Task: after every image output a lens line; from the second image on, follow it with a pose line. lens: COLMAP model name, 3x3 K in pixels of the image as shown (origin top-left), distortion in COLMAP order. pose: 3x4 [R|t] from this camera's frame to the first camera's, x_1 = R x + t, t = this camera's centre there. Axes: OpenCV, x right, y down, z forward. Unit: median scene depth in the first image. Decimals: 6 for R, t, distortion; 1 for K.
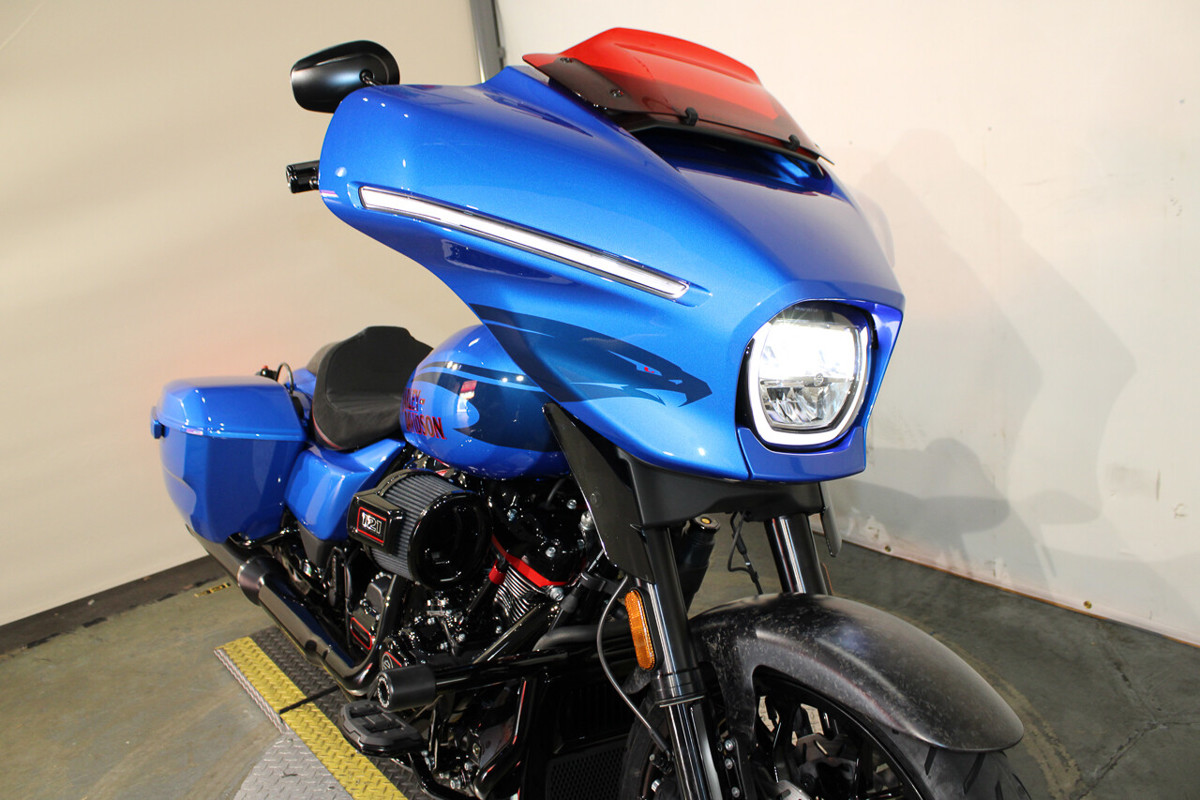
lens RADIAL K [[987.5, 0, 600.0], [0, 987.5, 400.0], [0, 0, 1]] dist [-0.183290, 0.162943]
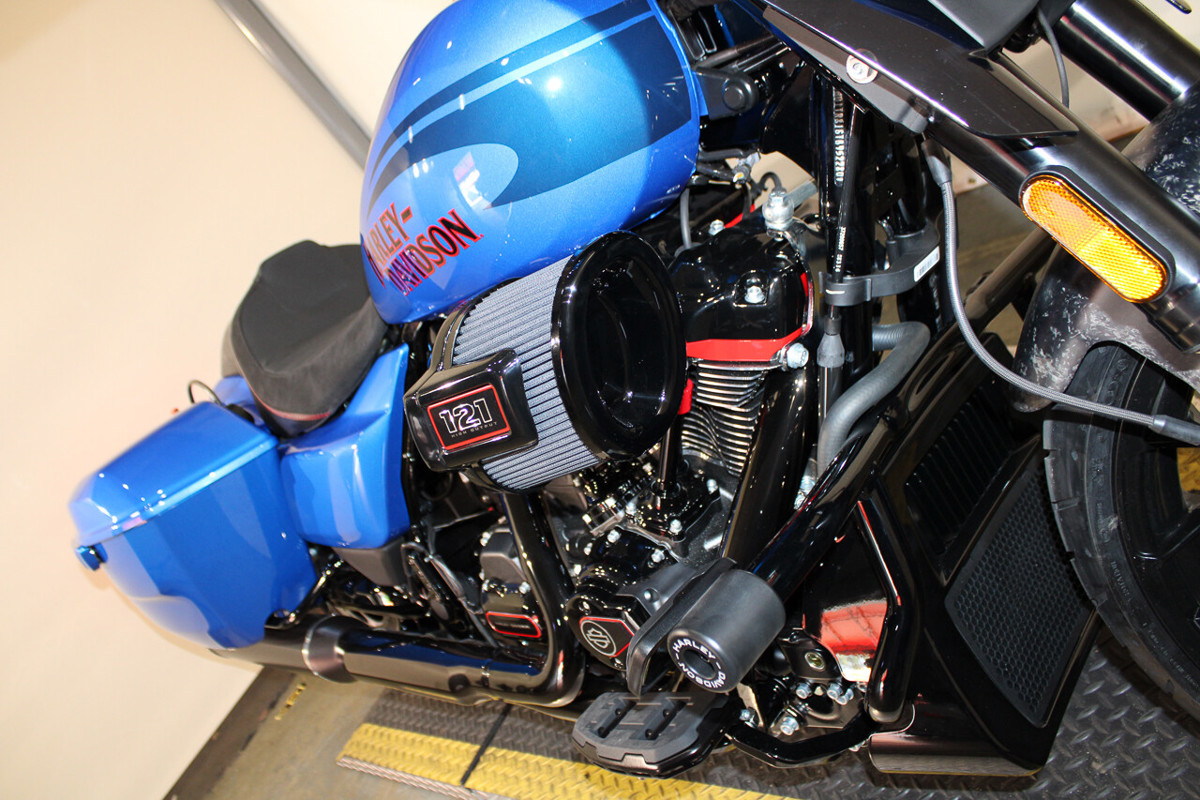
lens RADIAL K [[987.5, 0, 600.0], [0, 987.5, 400.0], [0, 0, 1]] dist [-0.183290, 0.162943]
pose [[0.832802, -0.552387, 0.036185, -0.116929], [0.546049, 0.830468, 0.110241, 0.062287], [-0.090946, -0.072050, 0.993246, 0.293885]]
